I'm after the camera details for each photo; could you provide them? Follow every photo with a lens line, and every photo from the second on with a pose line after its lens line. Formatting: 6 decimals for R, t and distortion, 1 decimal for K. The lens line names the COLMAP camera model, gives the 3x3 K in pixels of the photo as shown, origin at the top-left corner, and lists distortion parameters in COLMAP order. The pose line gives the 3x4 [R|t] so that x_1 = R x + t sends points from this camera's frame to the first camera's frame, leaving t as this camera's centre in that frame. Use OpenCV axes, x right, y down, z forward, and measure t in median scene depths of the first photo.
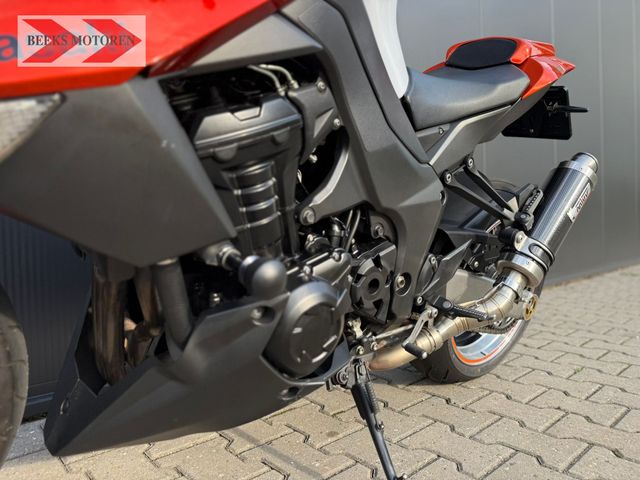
lens RADIAL K [[456.2, 0, 320.0], [0, 456.2, 240.0], [0, 0, 1]] dist [0.039098, -0.072277]
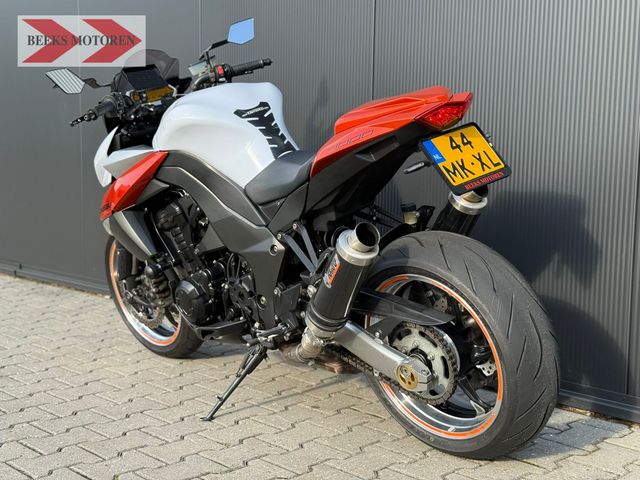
lens RADIAL K [[910.6, 0, 320.0], [0, 910.6, 240.0], [0, 0, 1]] dist [0.061099, 0.017099]
pose [[0.033945, 0.125927, -0.991459, 2.822683], [-0.042539, 0.991313, 0.124452, -0.441560], [0.998518, 0.037951, 0.039006, 0.931536]]
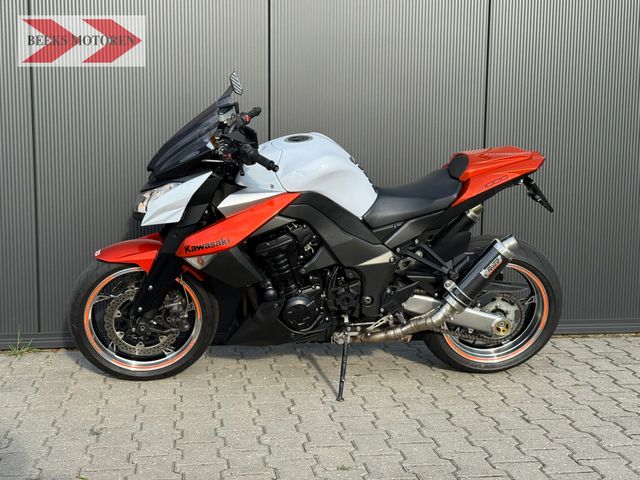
lens RADIAL K [[910.6, 0, 320.0], [0, 910.6, 240.0], [0, 0, 1]] dist [0.061099, 0.017099]
pose [[0.834860, 0.097255, -0.541803, 1.930922], [-0.043394, 0.992833, 0.111350, -0.549447], [0.548749, -0.069451, 0.833097, -2.220787]]
